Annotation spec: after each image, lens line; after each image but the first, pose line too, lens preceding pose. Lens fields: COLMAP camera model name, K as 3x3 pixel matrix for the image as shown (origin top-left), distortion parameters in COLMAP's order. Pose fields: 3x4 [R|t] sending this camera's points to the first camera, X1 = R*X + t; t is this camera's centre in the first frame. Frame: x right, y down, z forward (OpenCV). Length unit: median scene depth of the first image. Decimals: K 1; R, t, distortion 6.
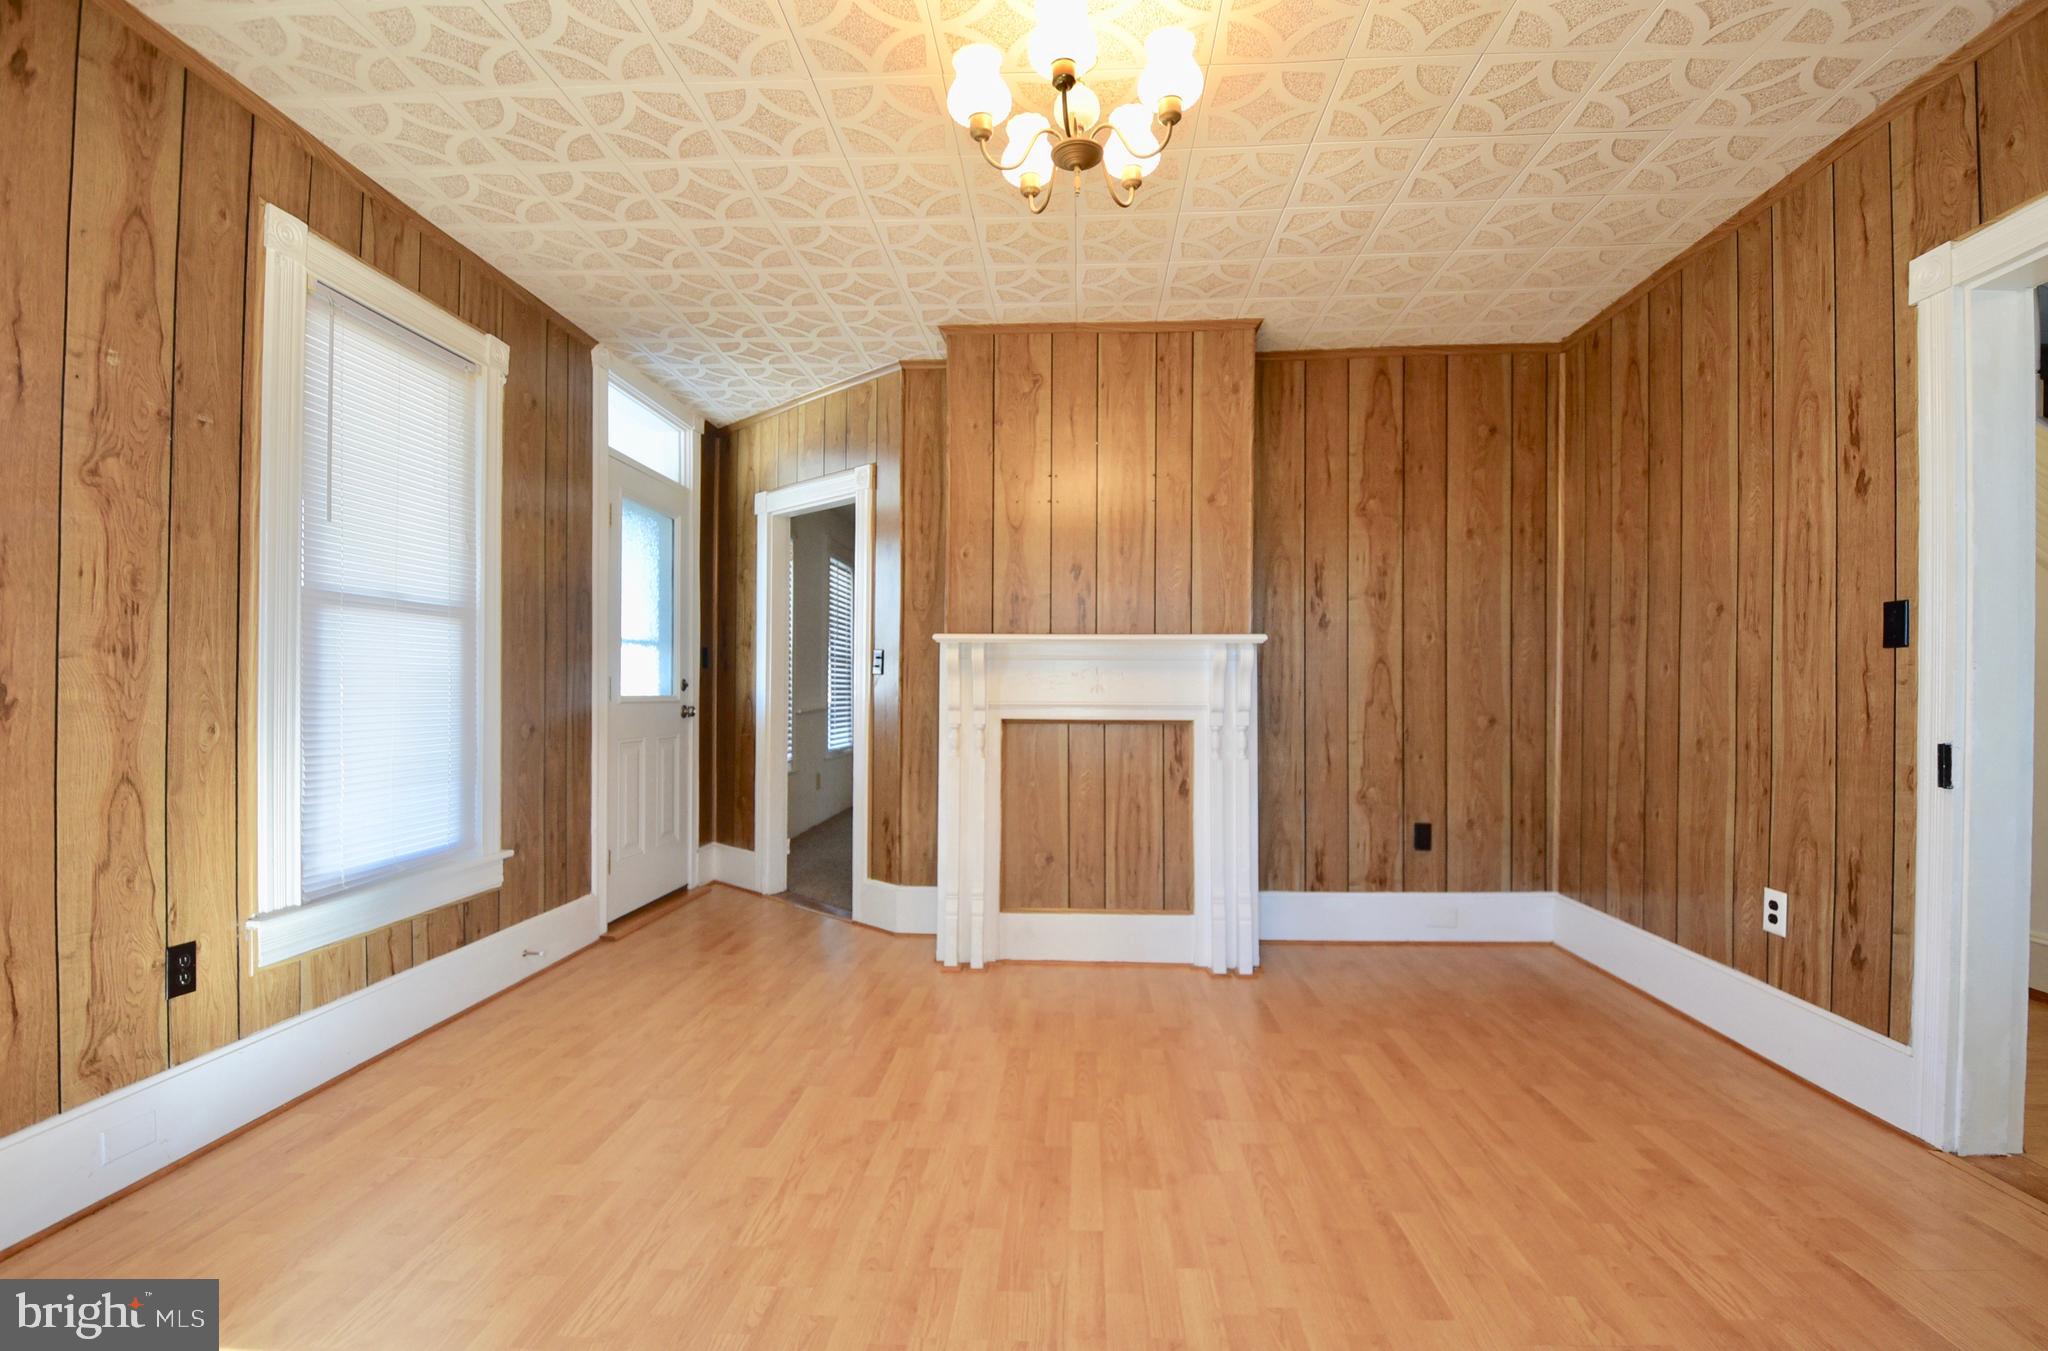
lens RADIAL K [[893.8, 0, 1039.9], [0, 893.8, 685.1], [0, 0, 1]] dist [0.022978, -0.027306]
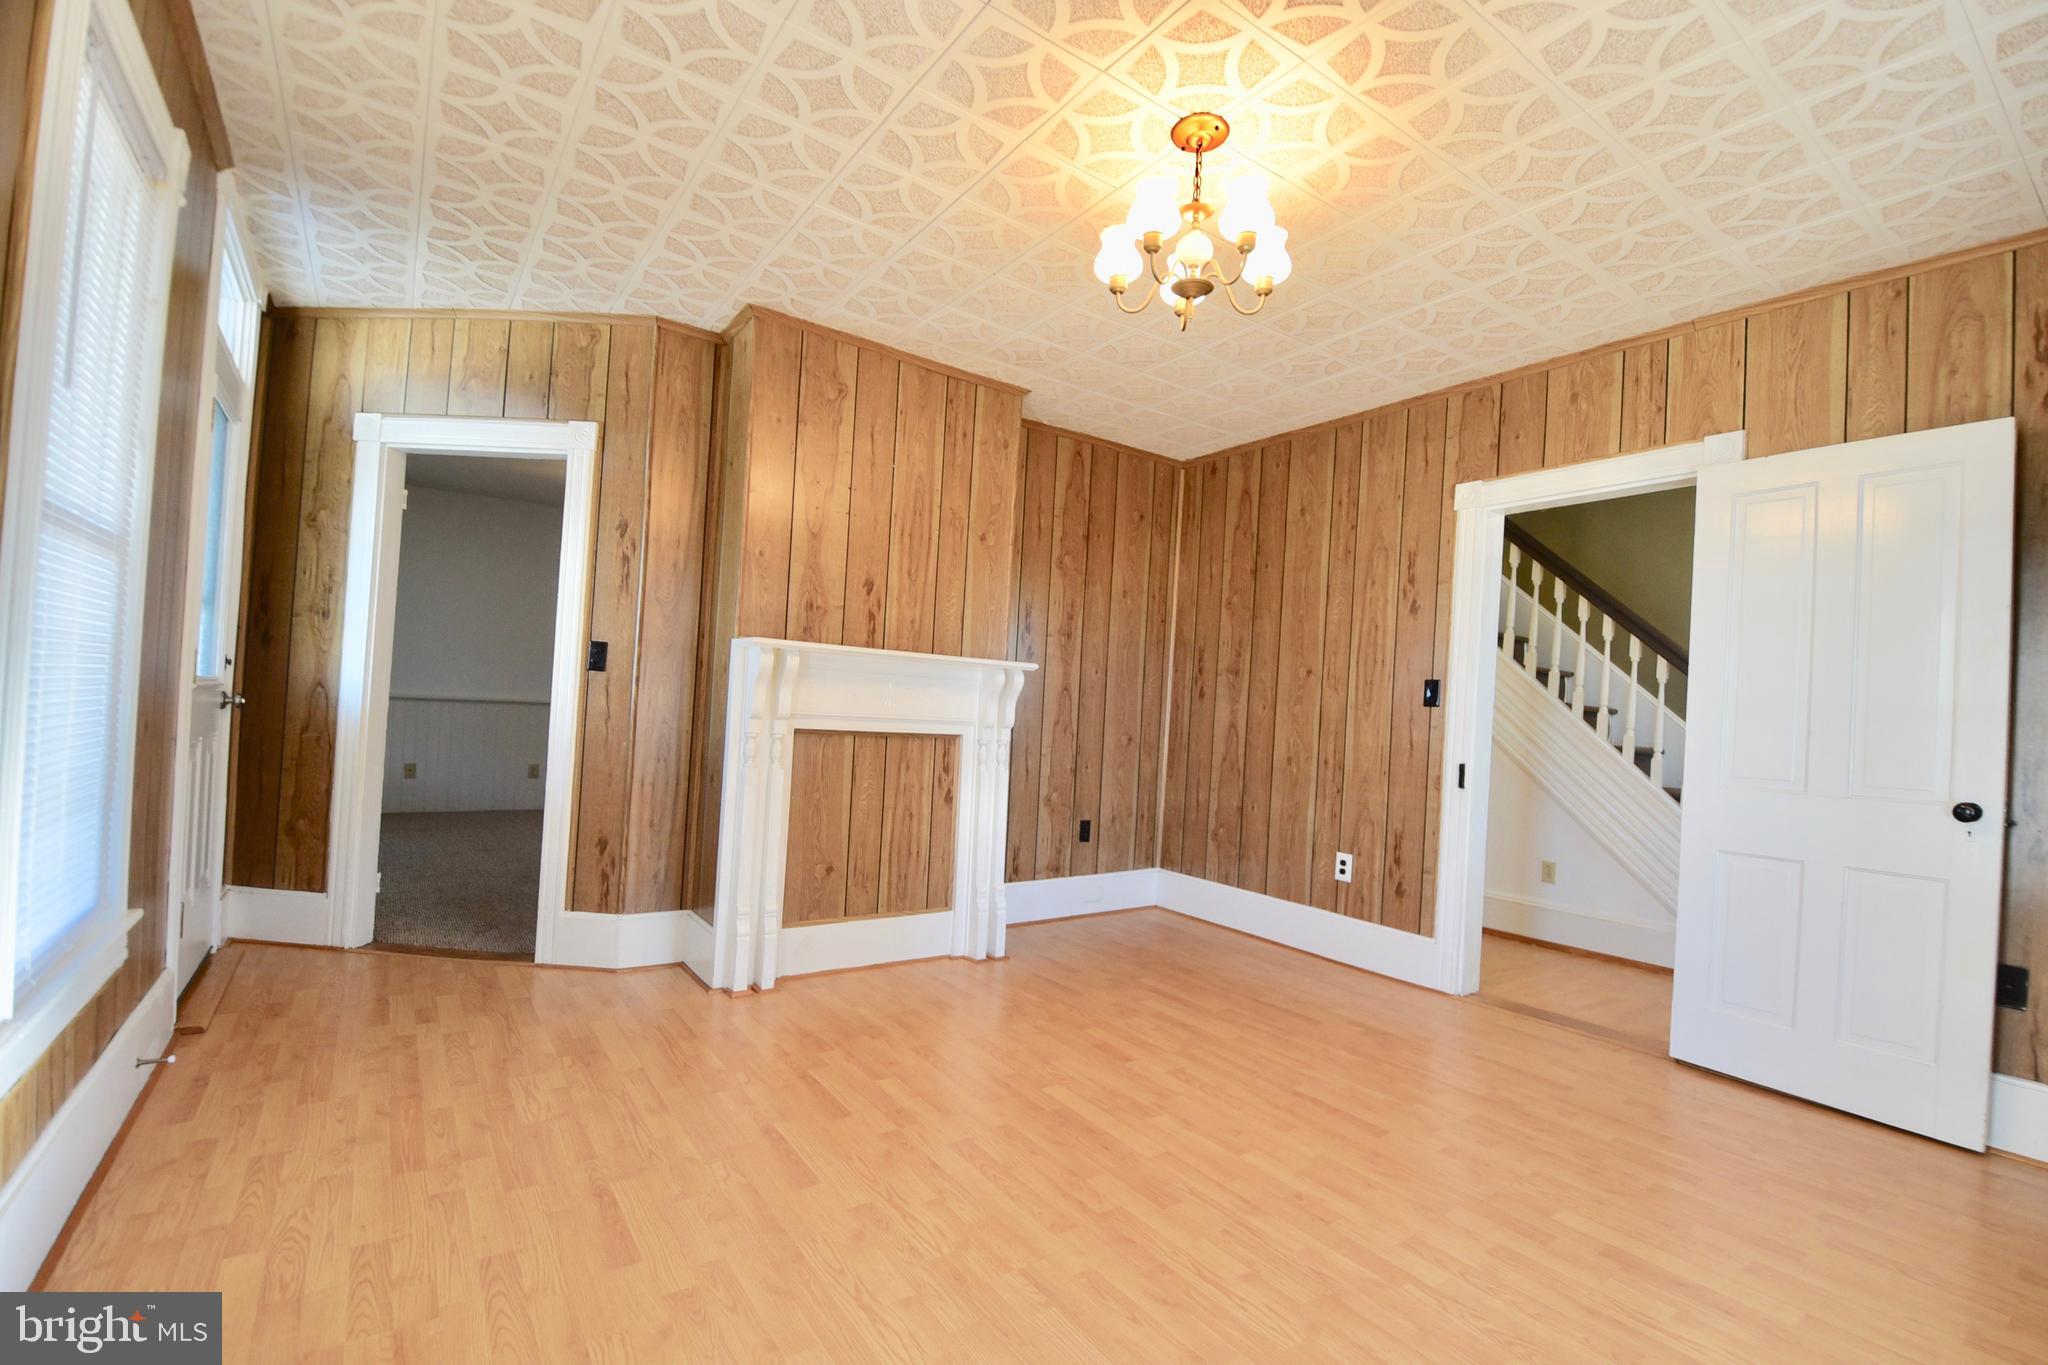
lens RADIAL K [[892.7, 0, 1040.7], [0, 892.7, 699.9], [0, 0, 1]] dist [0.020754, -0.024710]
pose [[0.779914, 0.047573, 0.624076, -0.457595], [-0.054570, 0.998479, -0.007917, -0.000340], [-0.623503, -0.027881, 0.781323, 0.079123]]
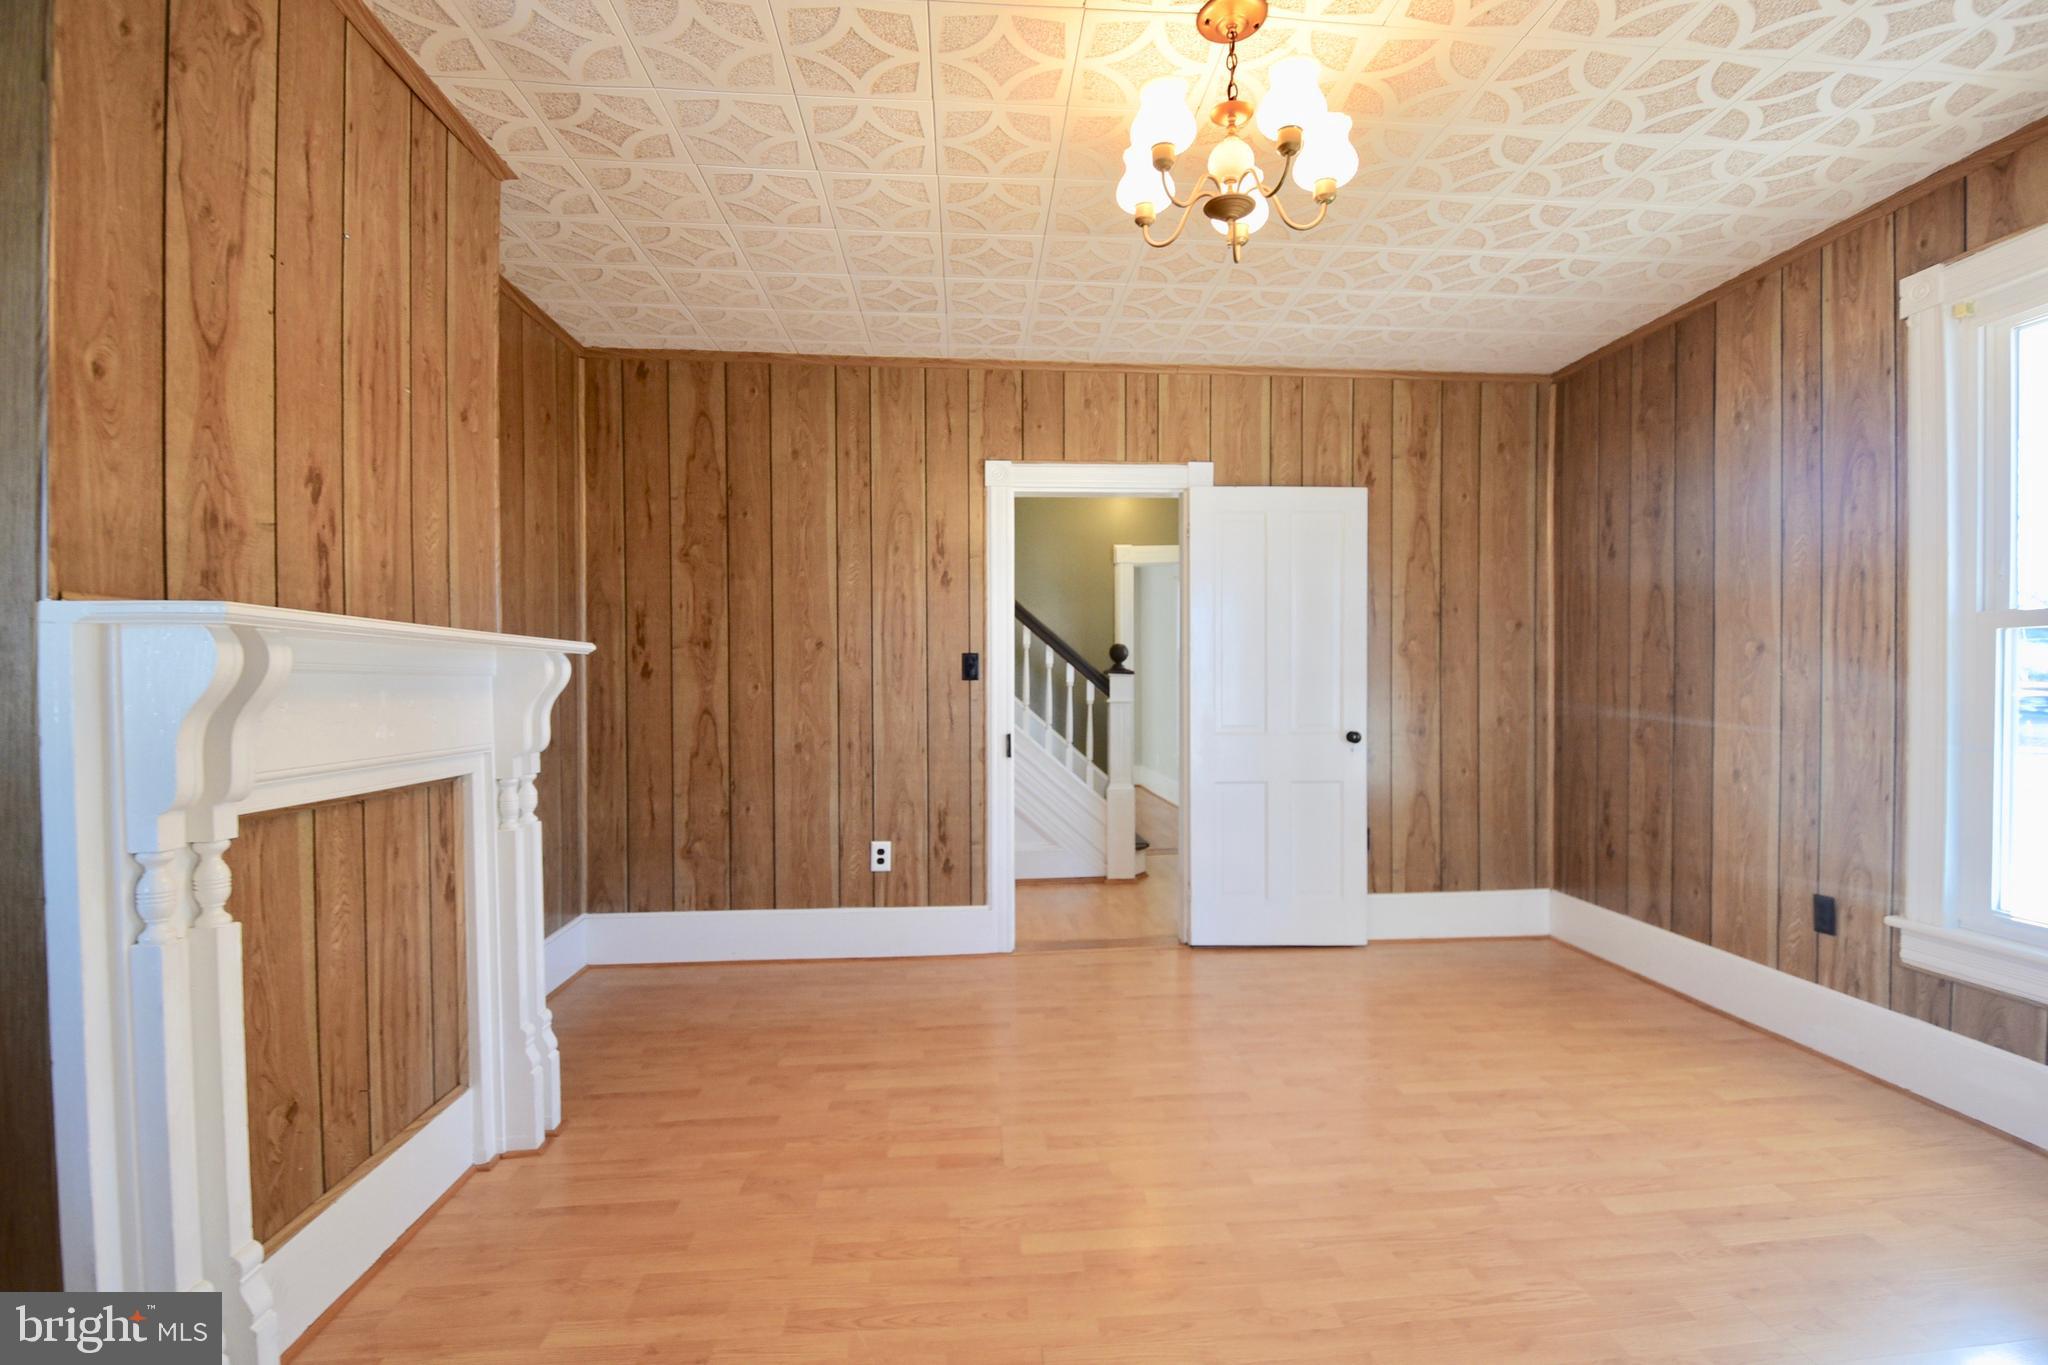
lens RADIAL K [[892.7, 0, 1040.7], [0, 892.7, 699.9], [0, 0, 1]] dist [0.020754, -0.024710]
pose [[-0.135887, -0.021098, 0.990500, -0.504272], [-0.004137, 0.999777, 0.020728, -0.026190], [-0.990716, -0.001281, -0.135944, 0.715544]]
